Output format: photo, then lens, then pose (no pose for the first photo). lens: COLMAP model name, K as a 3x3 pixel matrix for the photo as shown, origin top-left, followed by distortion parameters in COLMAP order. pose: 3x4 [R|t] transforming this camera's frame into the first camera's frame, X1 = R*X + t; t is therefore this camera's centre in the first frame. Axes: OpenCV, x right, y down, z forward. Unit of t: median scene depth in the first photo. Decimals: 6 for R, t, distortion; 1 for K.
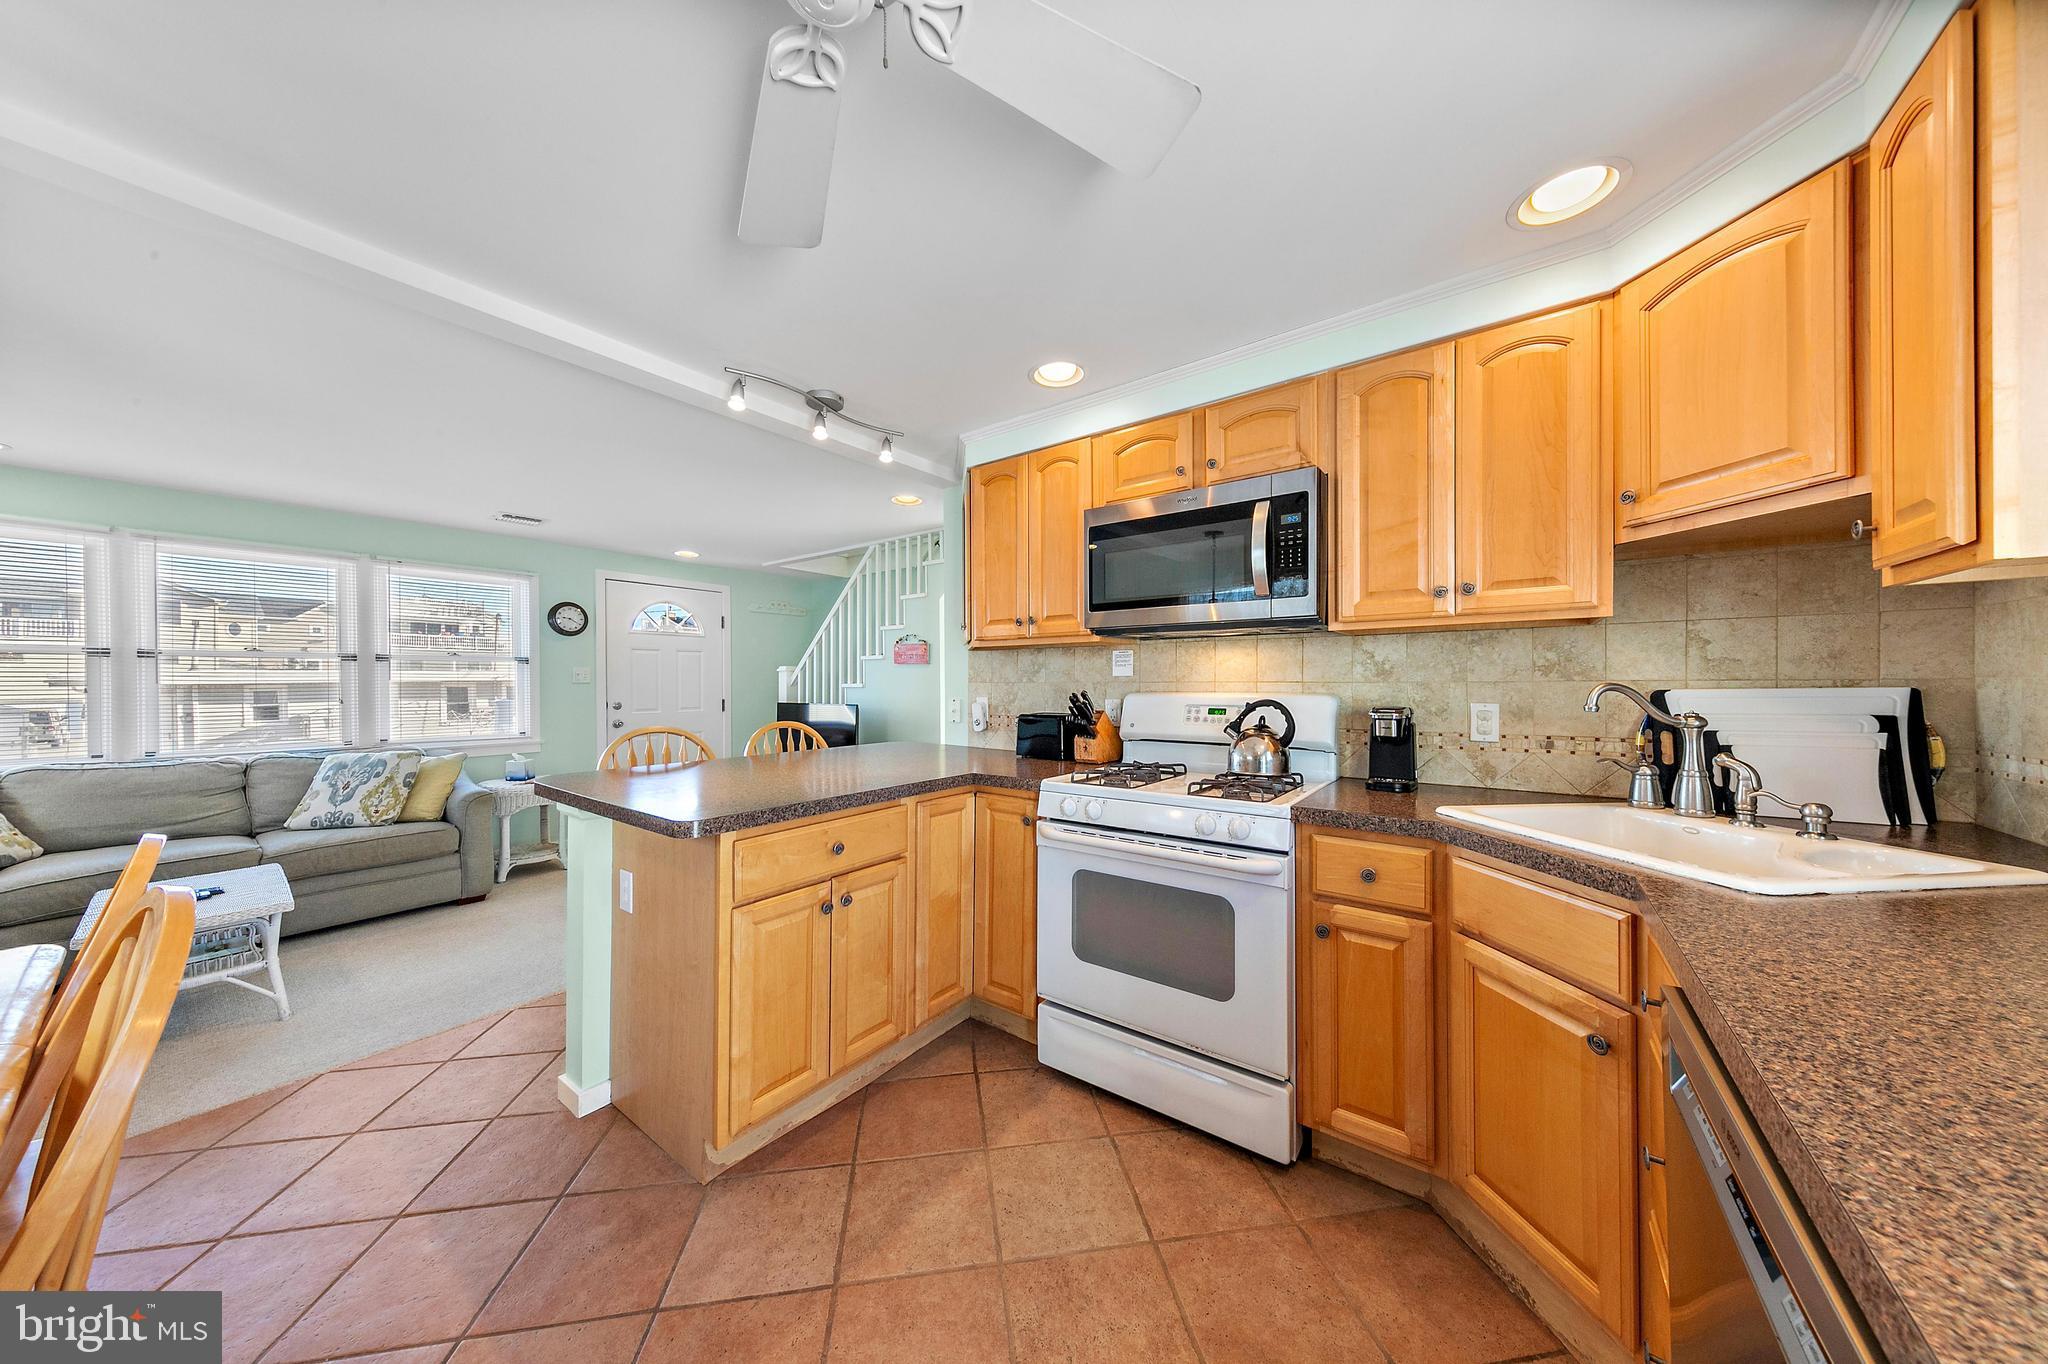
lens RADIAL K [[650.4, 0, 1033.2], [0, 650.4, 686.0], [0, 0, 1]] dist [0.005907, -0.000418]
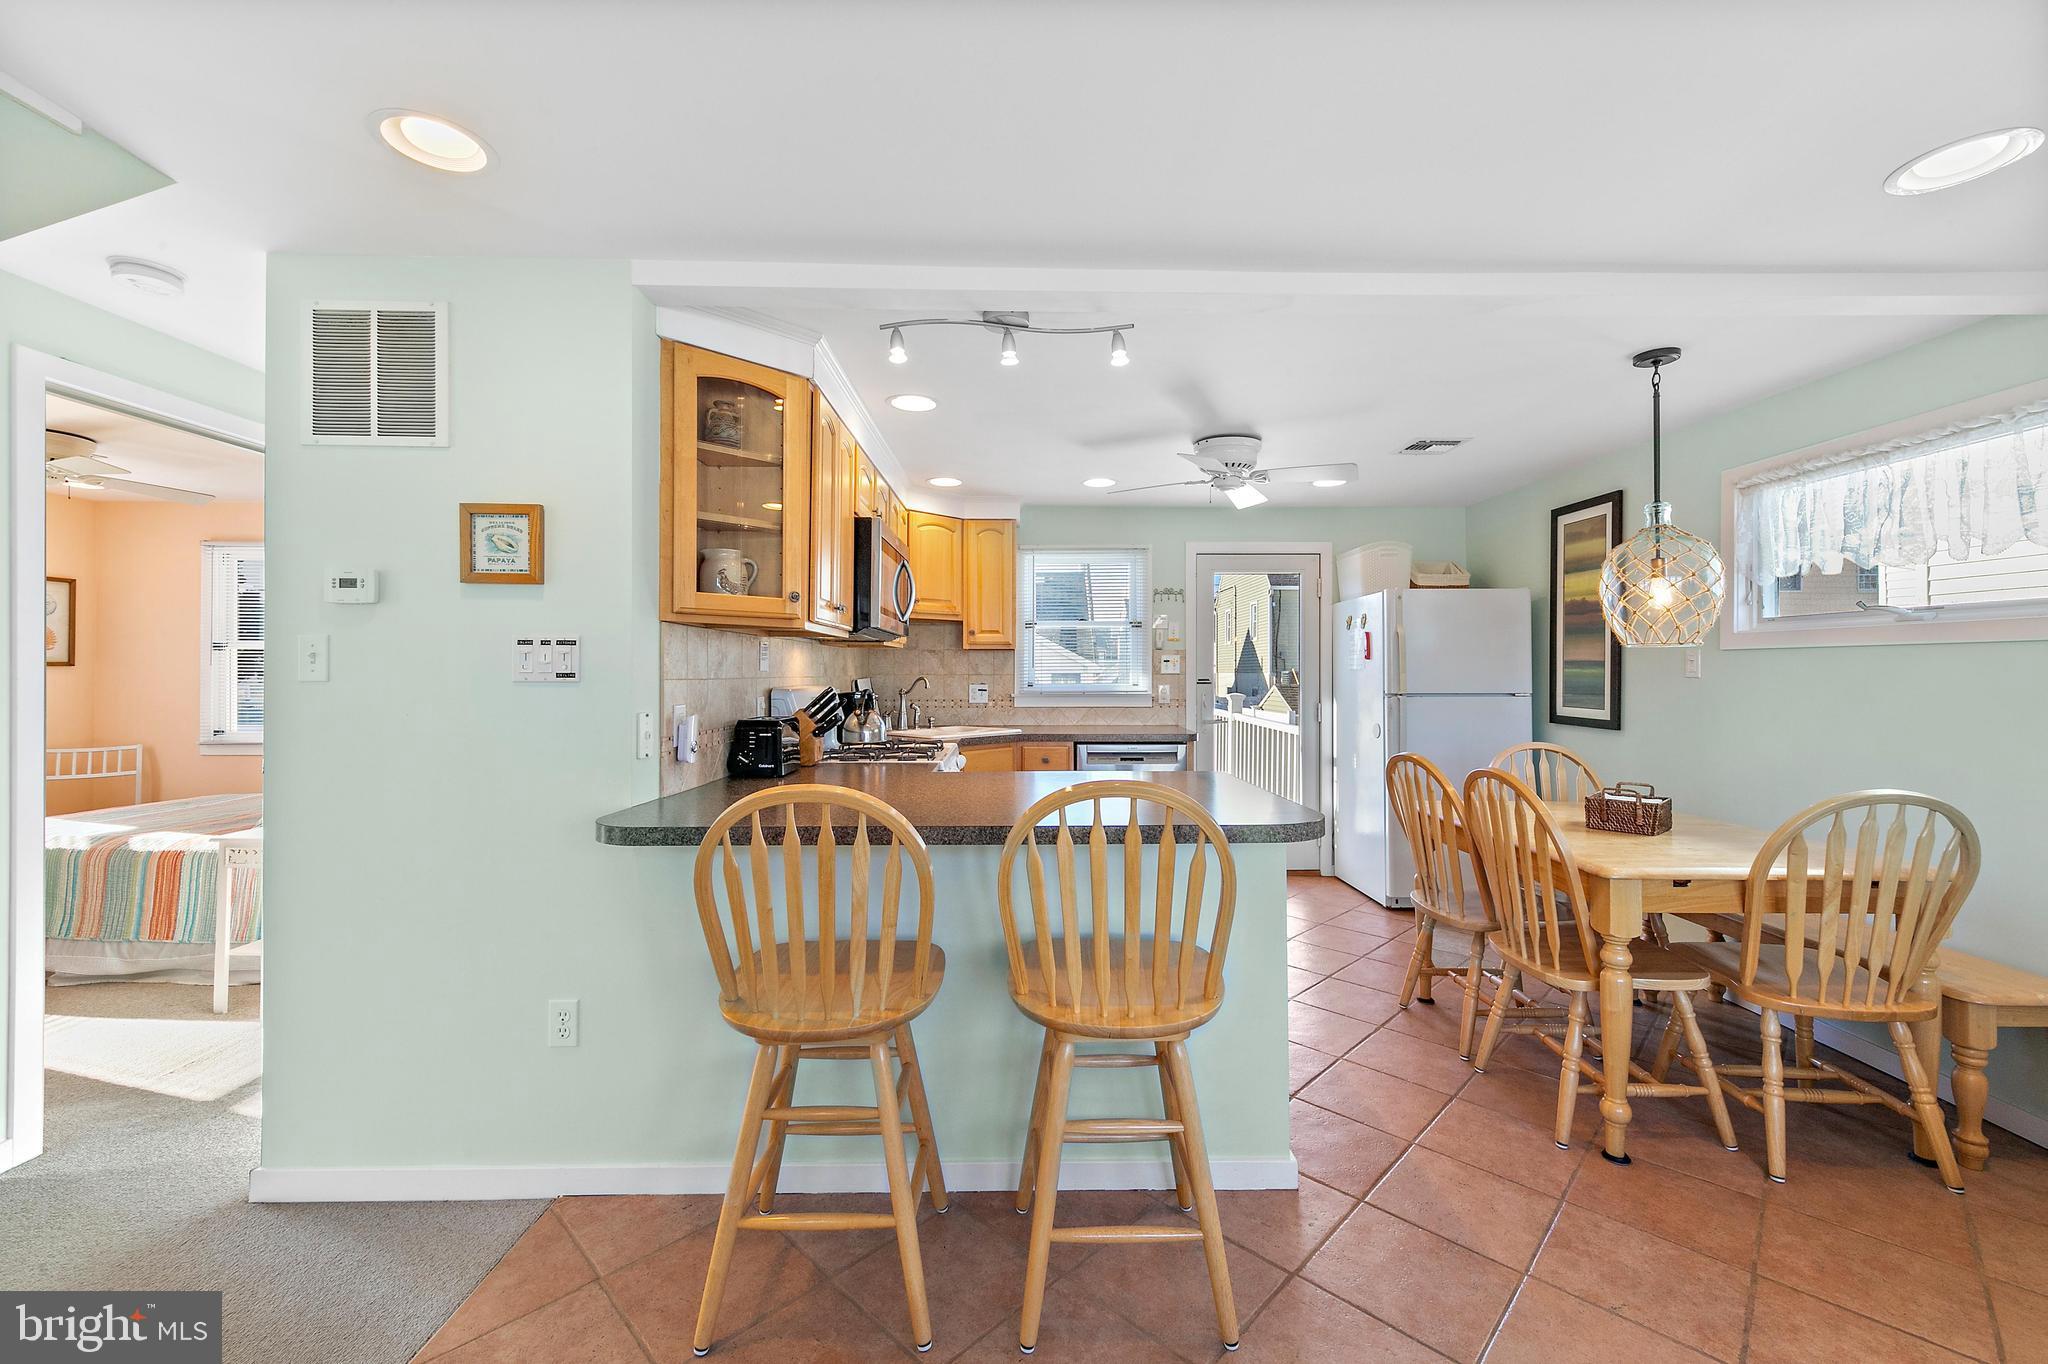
lens RADIAL K [[823.3, 0, 1025.9], [0, 823.3, 668.0], [0, 0, 1]] dist [0.005931, 0.000170]
pose [[-0.599471, 0.005437, 0.800378, -1.088709], [0.004024, 0.999985, -0.003779, -0.014606], [-0.800386, 0.000955, -0.599484, 1.522333]]
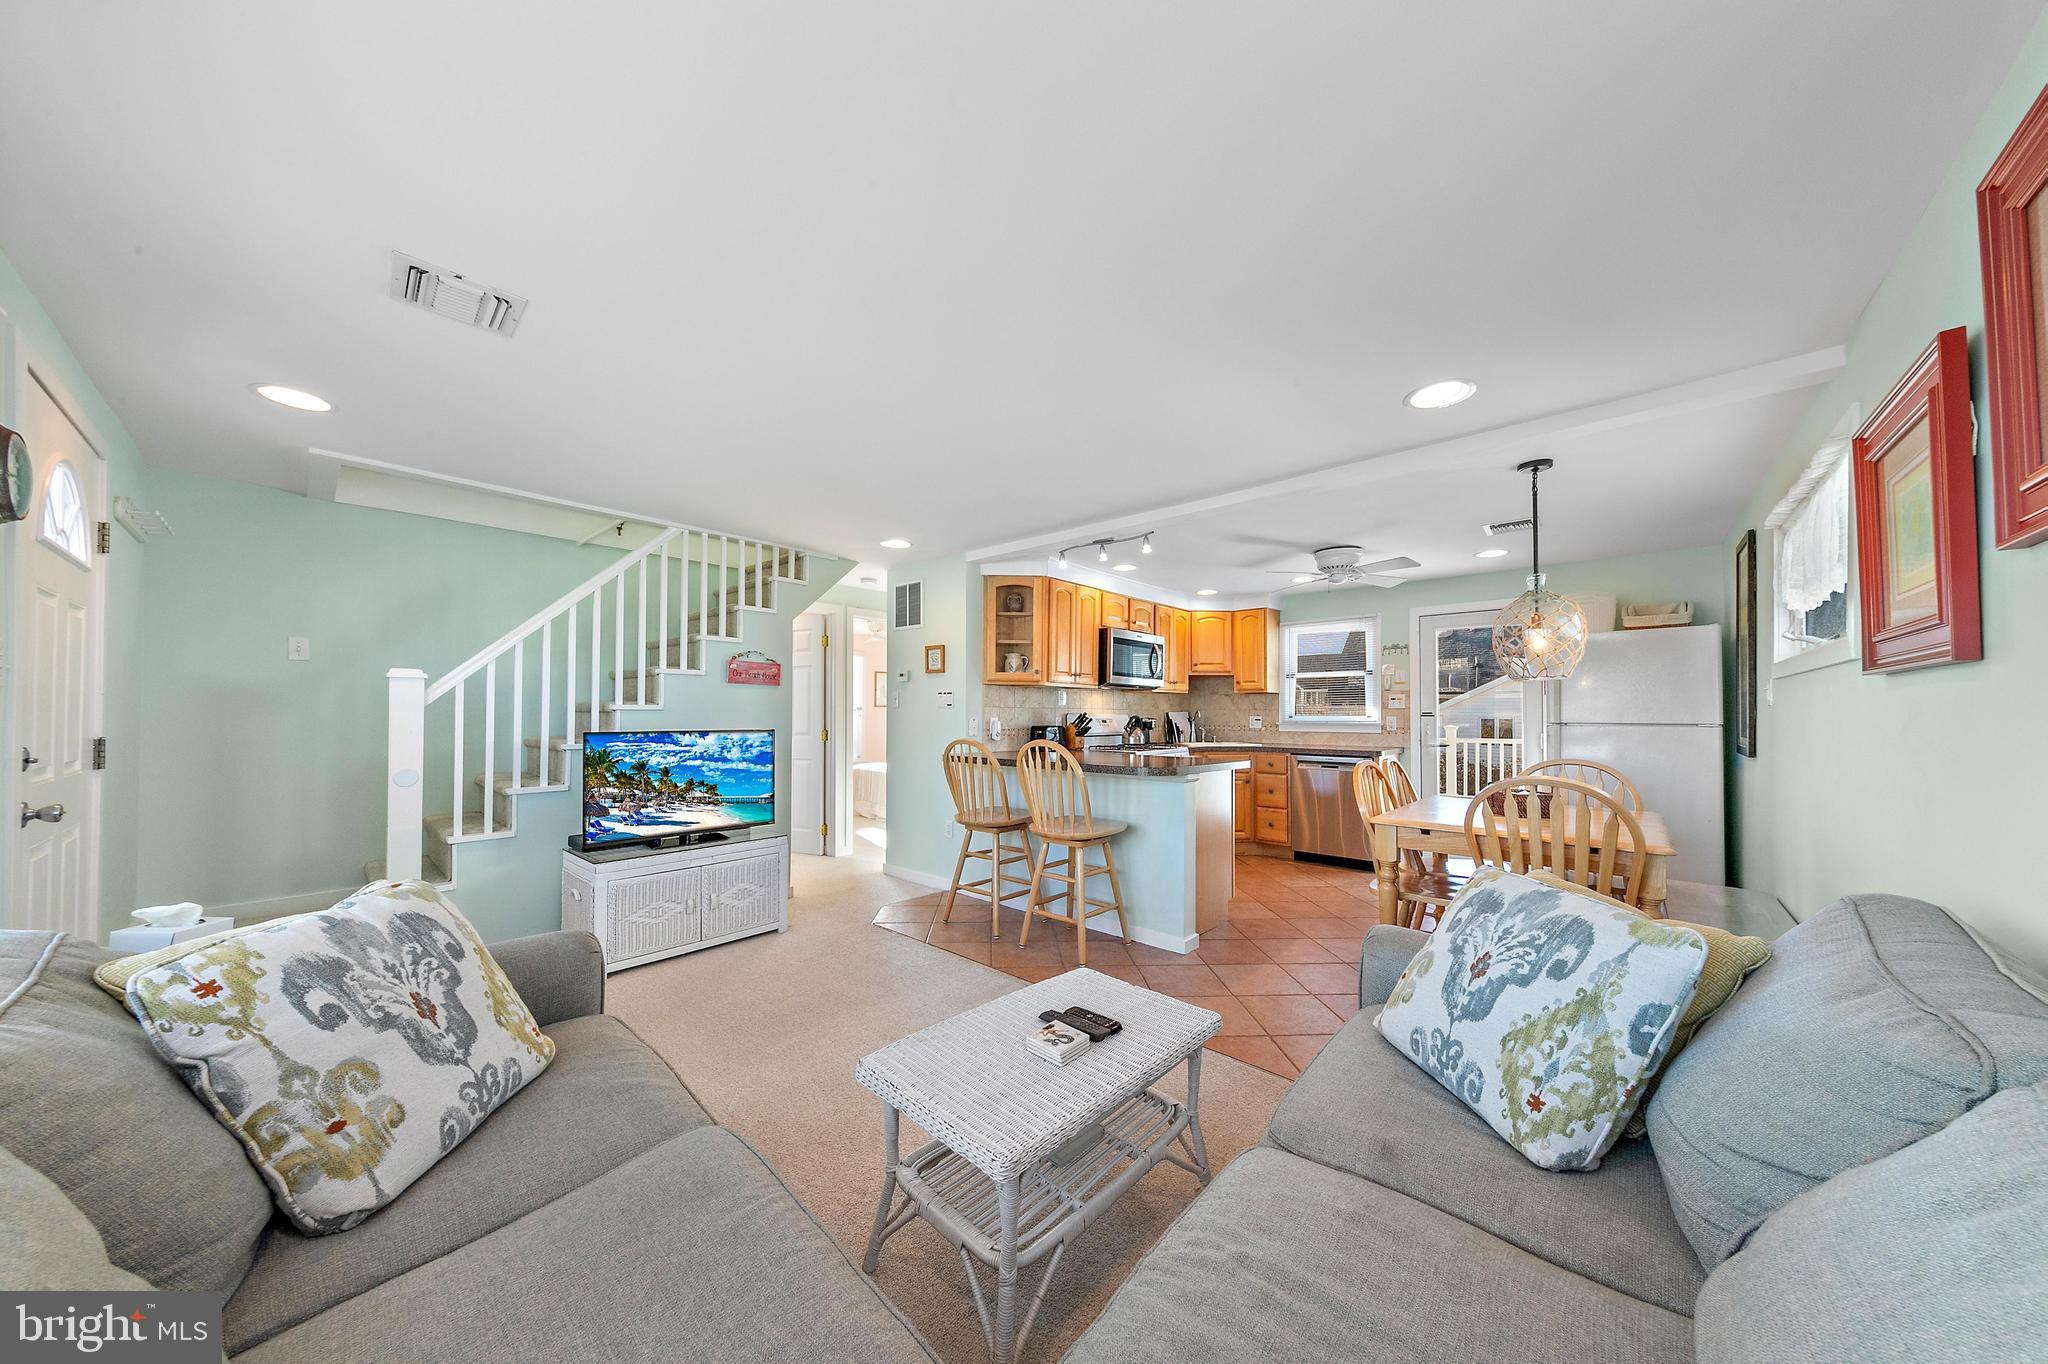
lens RADIAL K [[650.4, 0, 1026.8], [0, 650.4, 703.5], [0, 0, 1]] dist [0.005907, -0.000418]
pose [[0.101569, 0.020337, 0.994621, -1.948176], [0.000852, 0.999789, -0.020529, 0.021132], [-0.994828, 0.002933, 0.101530, 0.991279]]
